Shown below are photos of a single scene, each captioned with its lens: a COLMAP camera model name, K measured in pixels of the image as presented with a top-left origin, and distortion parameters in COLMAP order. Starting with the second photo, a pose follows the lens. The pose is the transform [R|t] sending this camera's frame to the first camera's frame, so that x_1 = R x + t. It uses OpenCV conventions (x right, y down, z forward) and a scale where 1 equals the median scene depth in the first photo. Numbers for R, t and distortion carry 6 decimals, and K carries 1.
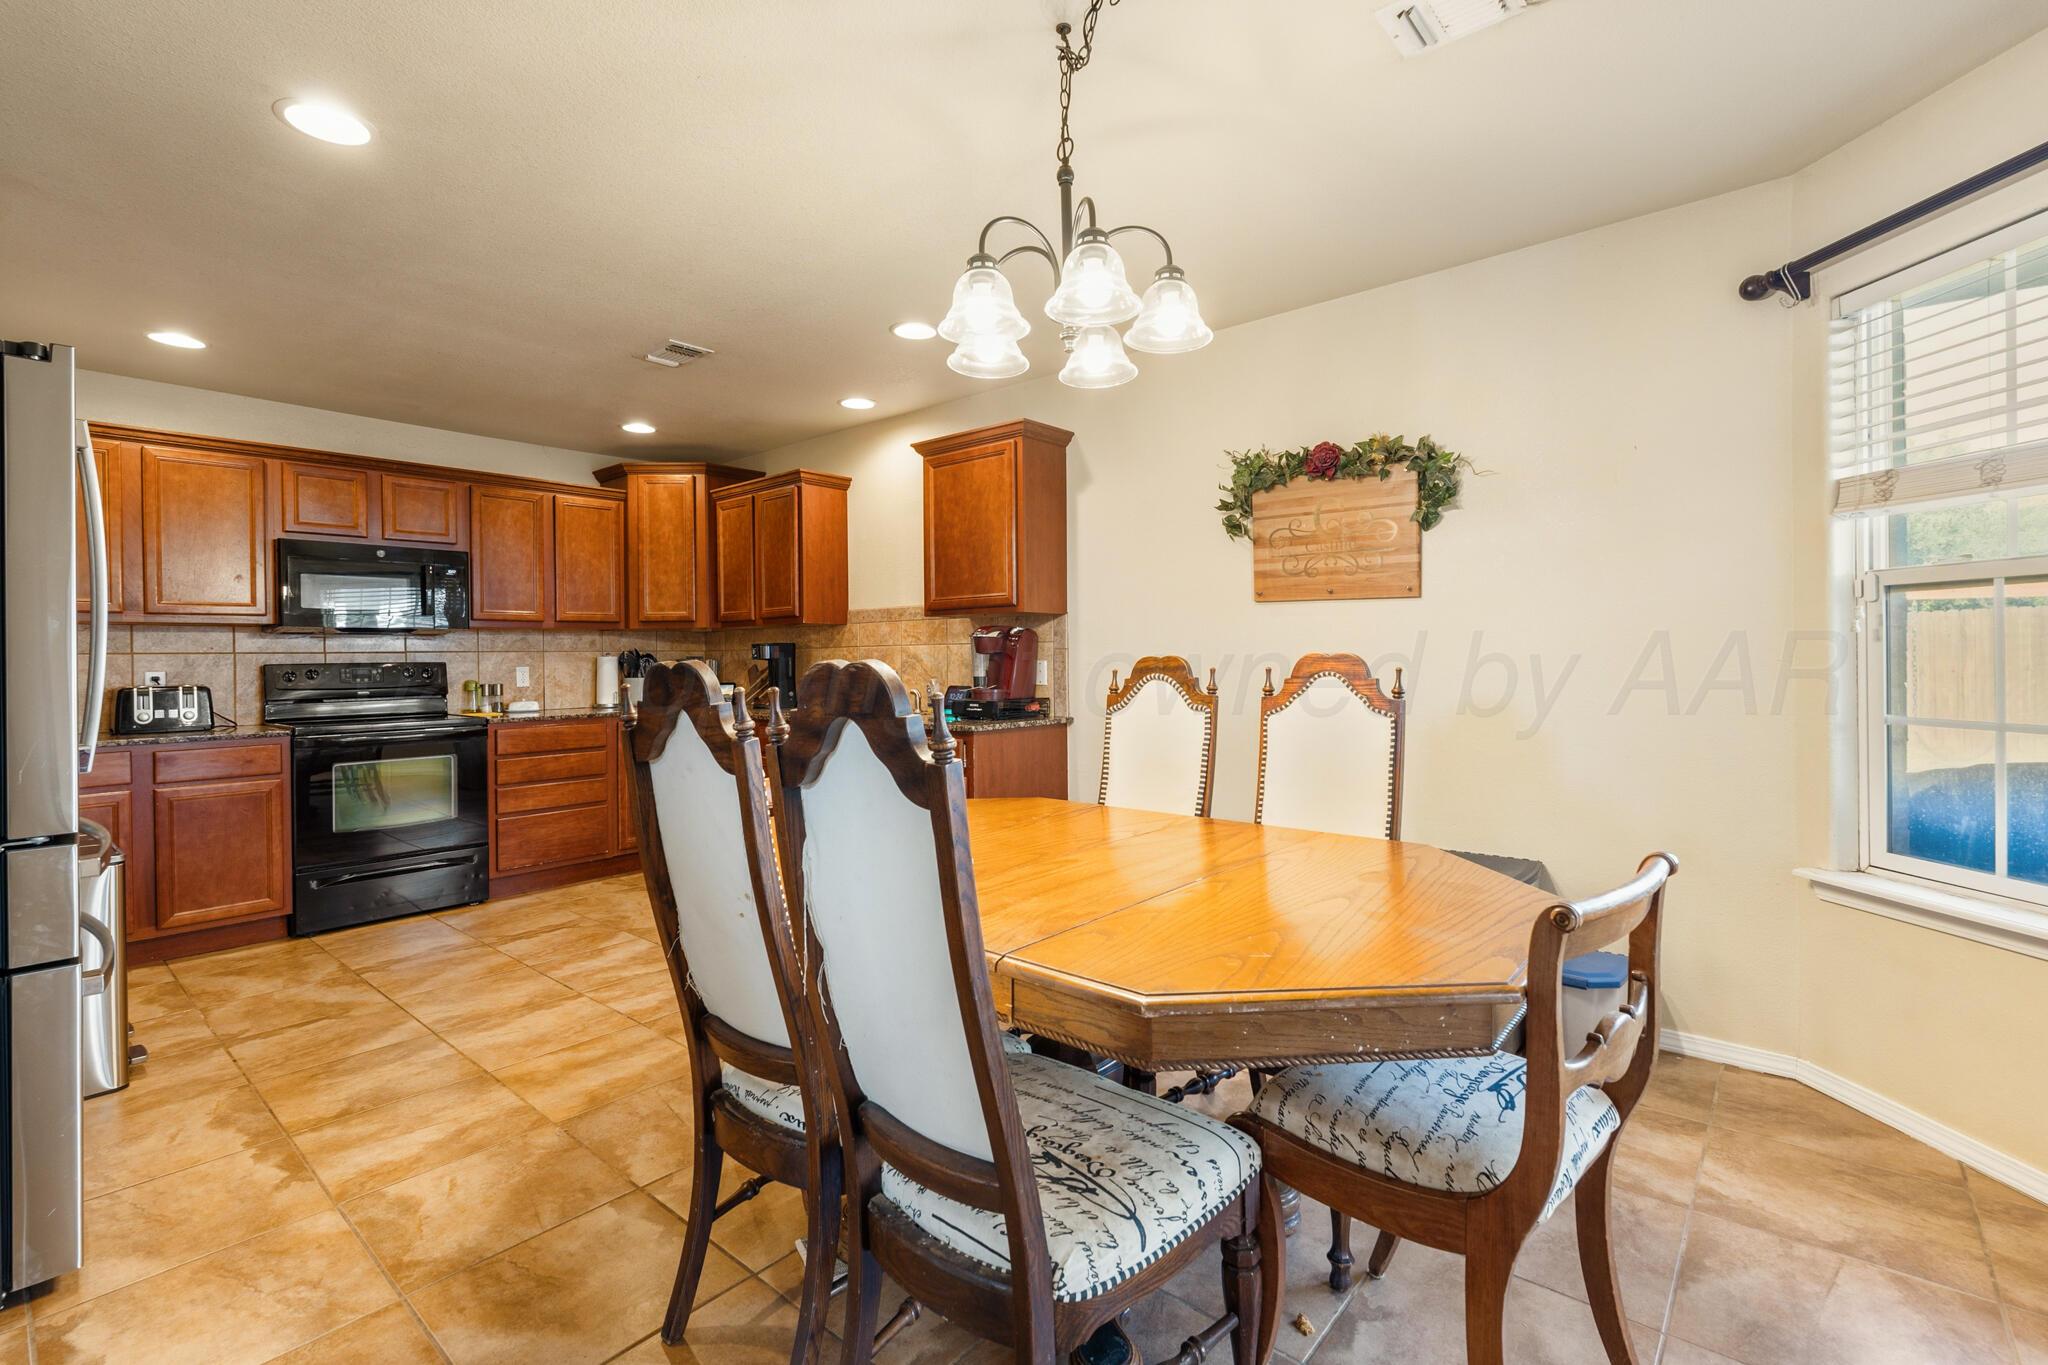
lens RADIAL K [[917.6, 0, 1031.1], [0, 917.6, 654.2], [0, 0, 1]] dist [-0.000001, 0.000133]
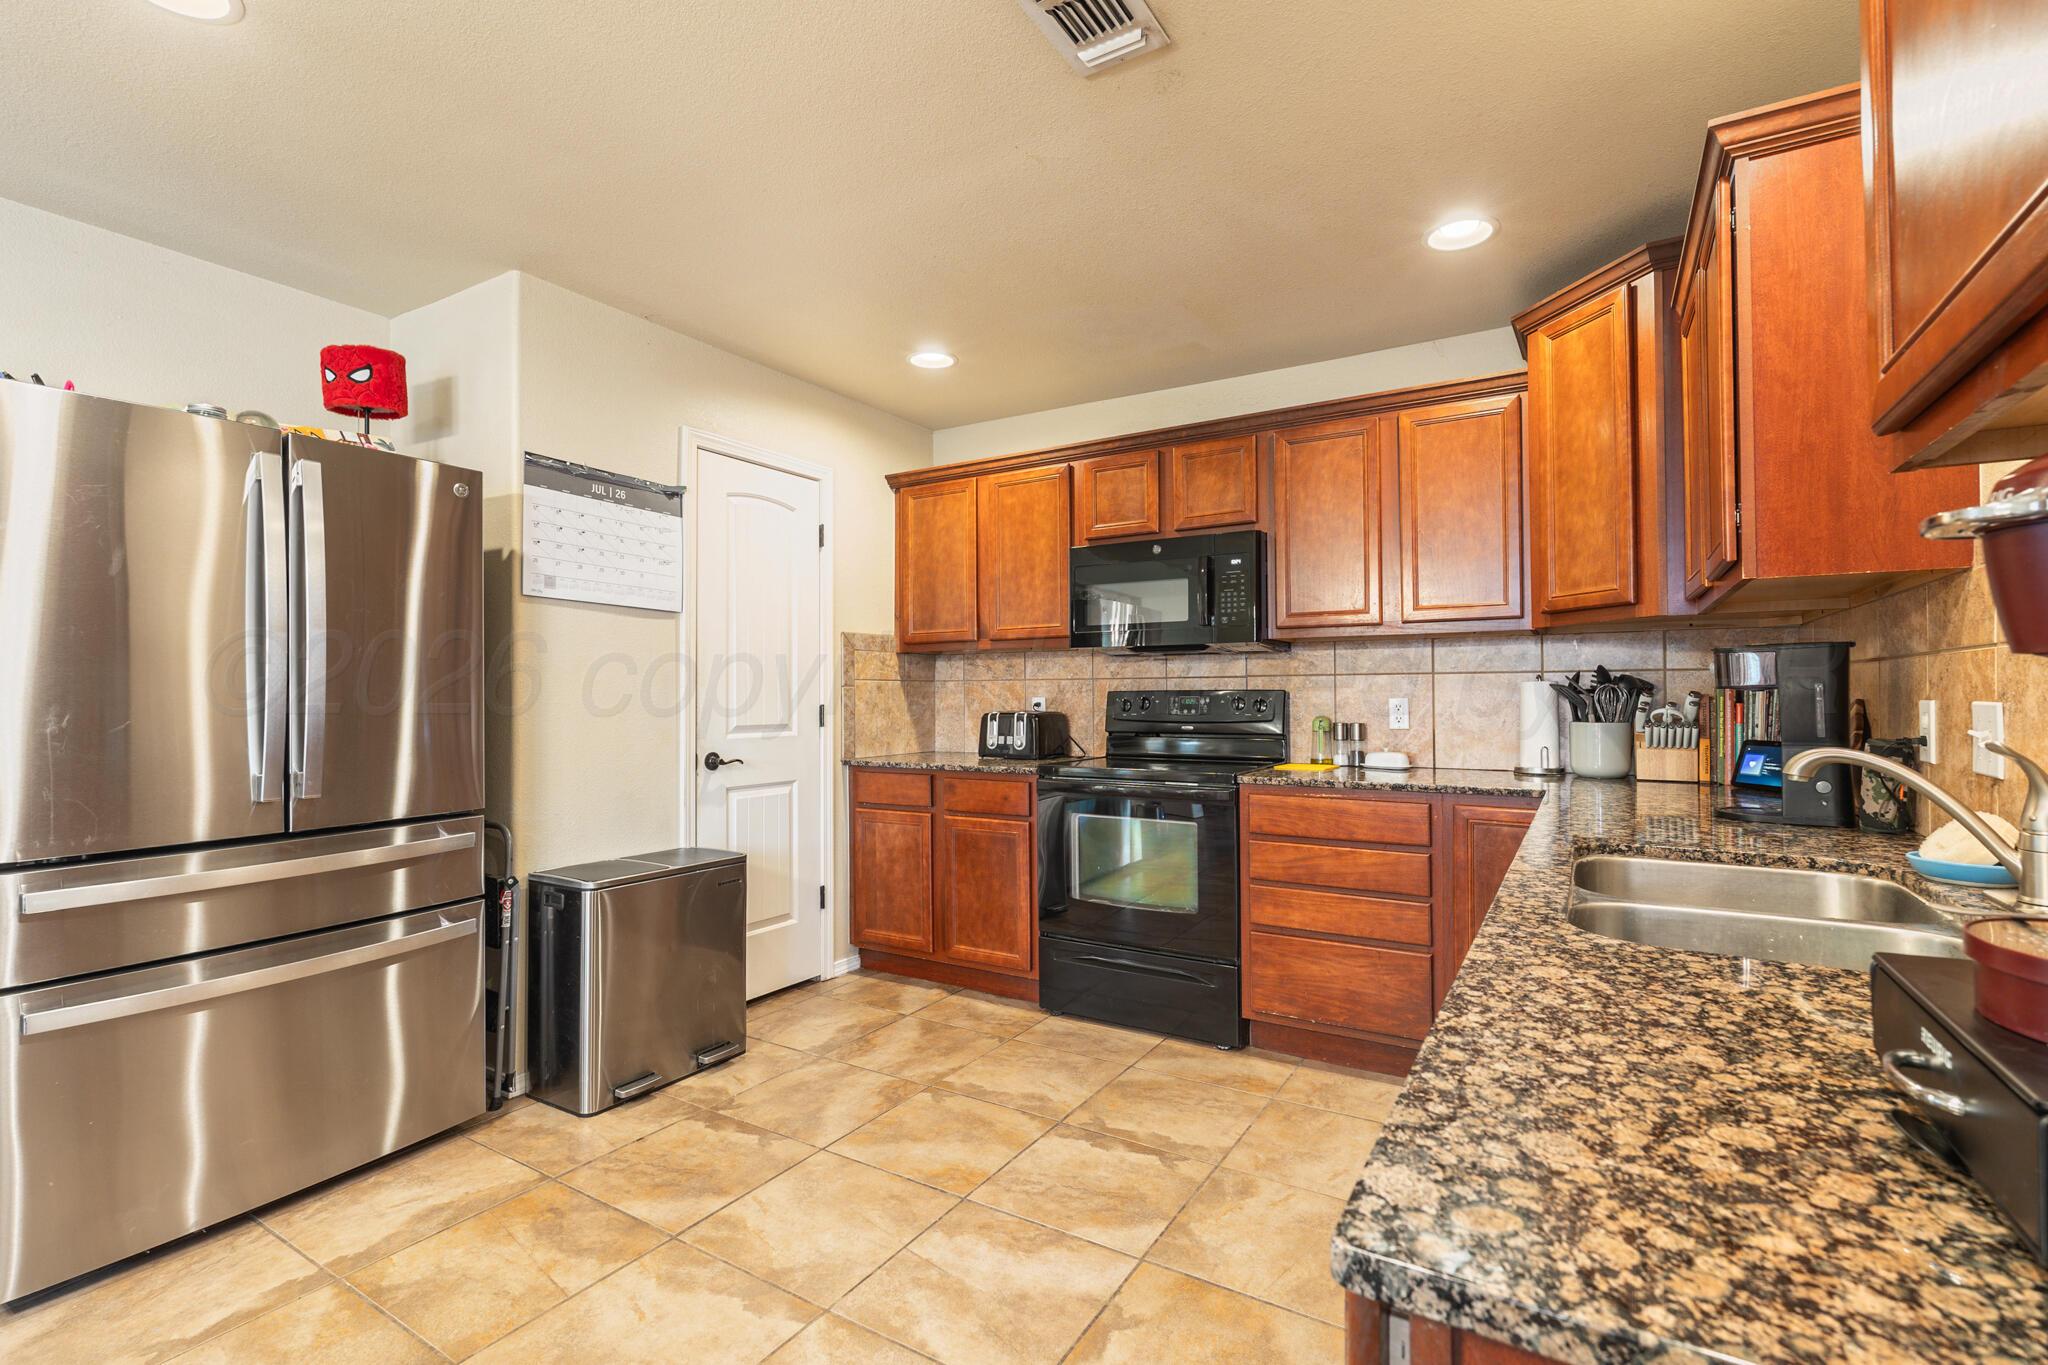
lens RADIAL K [[920.0, 0, 1029.8], [0, 920.0, 679.6], [0, 0, 1]] dist [-0.002865, -0.000156]
pose [[0.157110, -0.002843, -0.987577, 0.043501], [0.005046, 0.999985, -0.002076, 0.001500], [0.987568, -0.004657, 0.157122, 0.770522]]
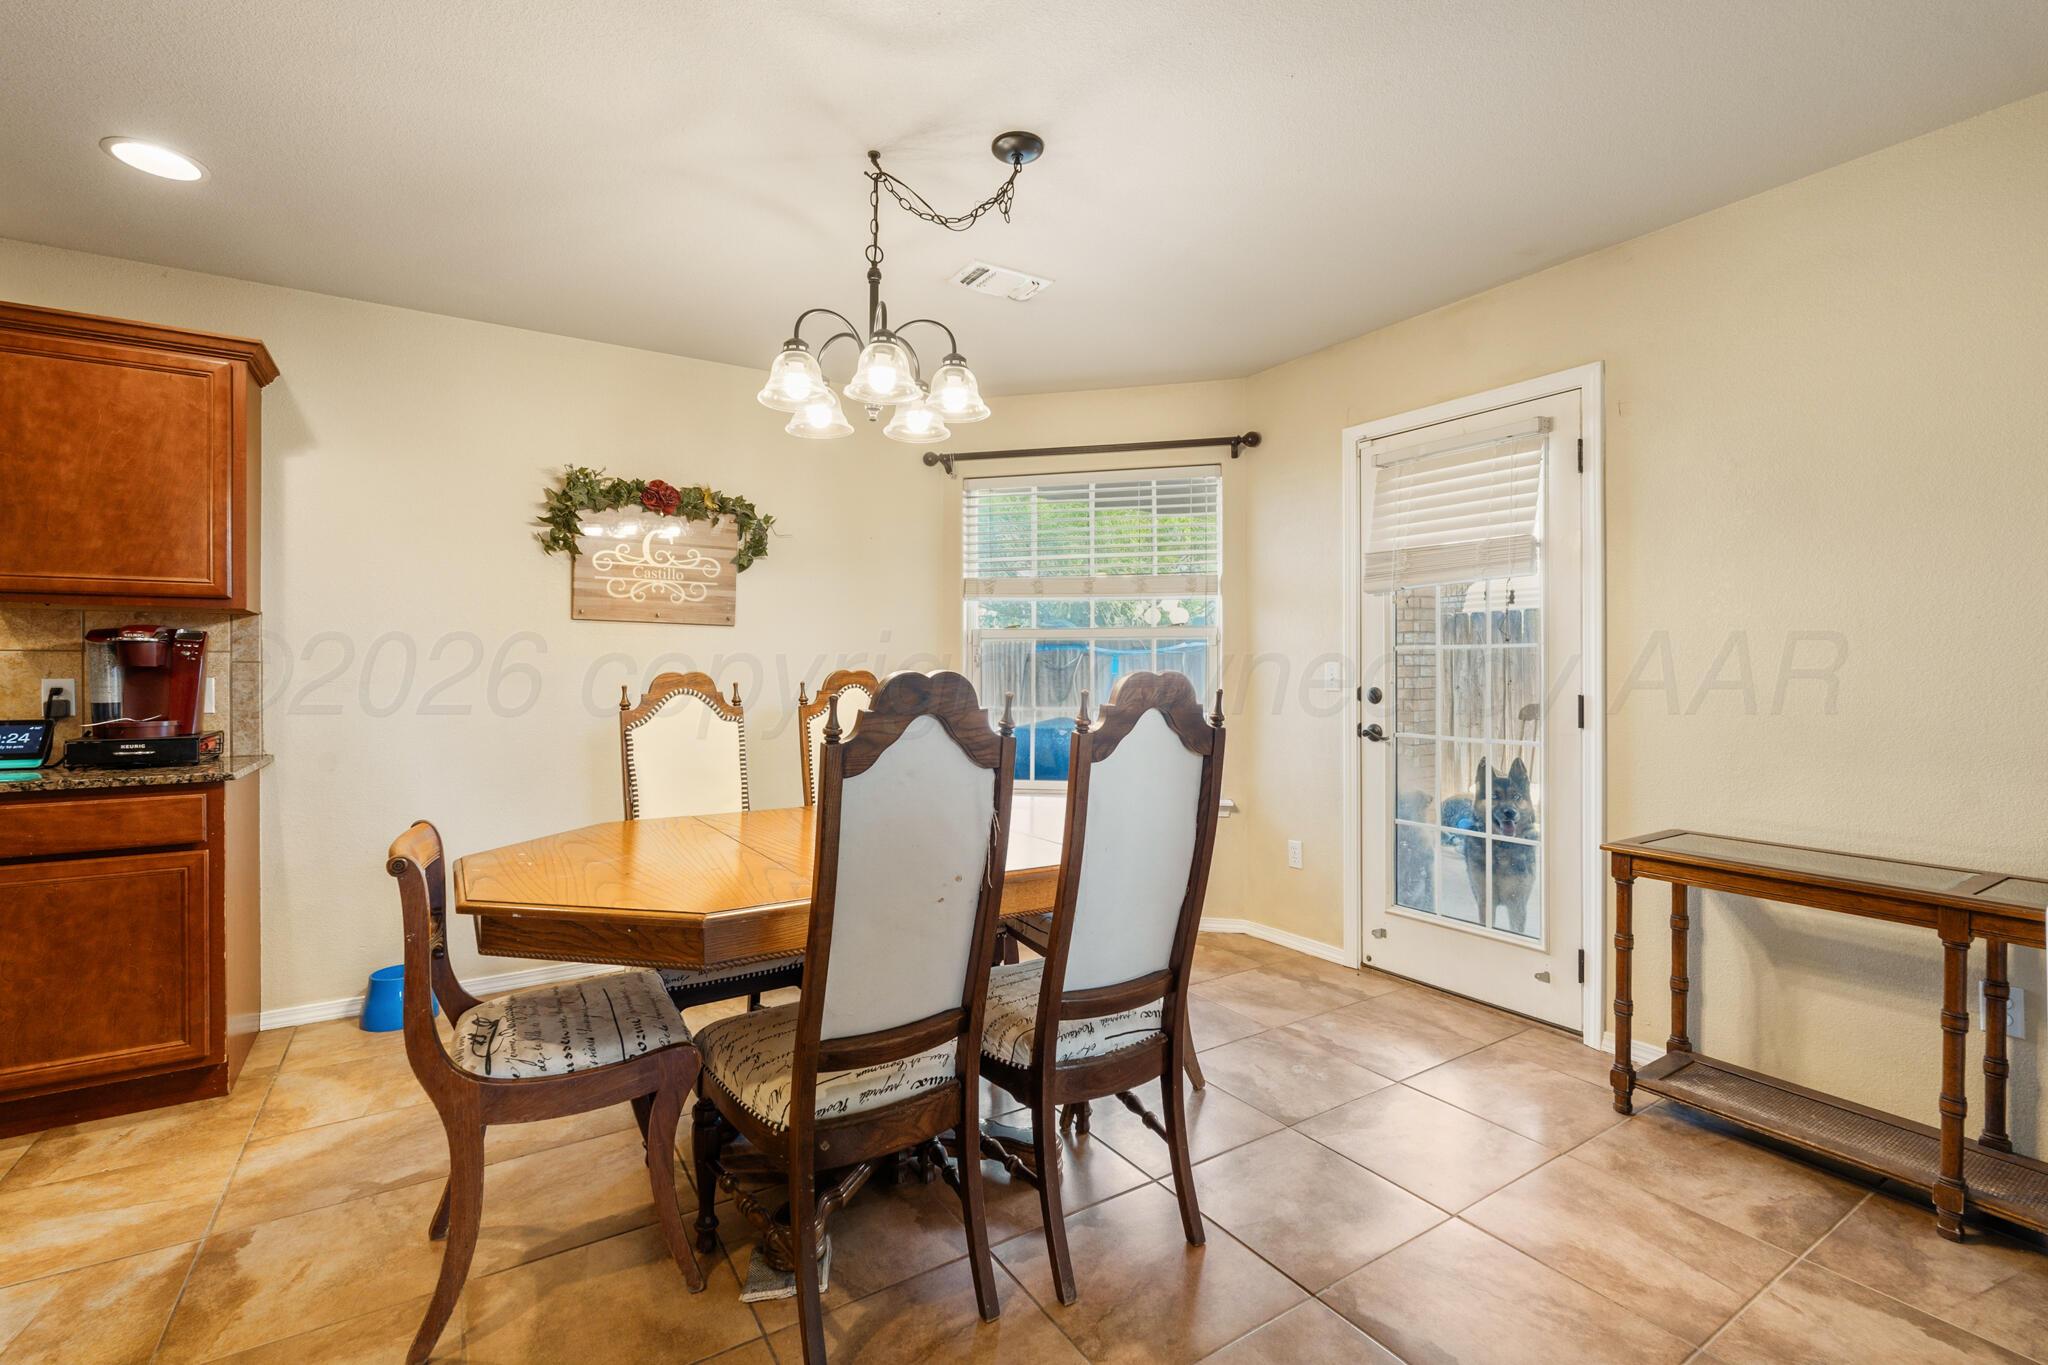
lens RADIAL K [[904.8, 0, 1023.0], [0, 904.8, 672.0], [0, 0, 1]] dist [-0.001581, -0.000431]
pose [[0.297818, 0.008705, 0.954583, -0.439370], [-0.003287, 0.999962, -0.008093, 0.005576], [-0.954617, -0.000728, 0.297835, 0.191354]]
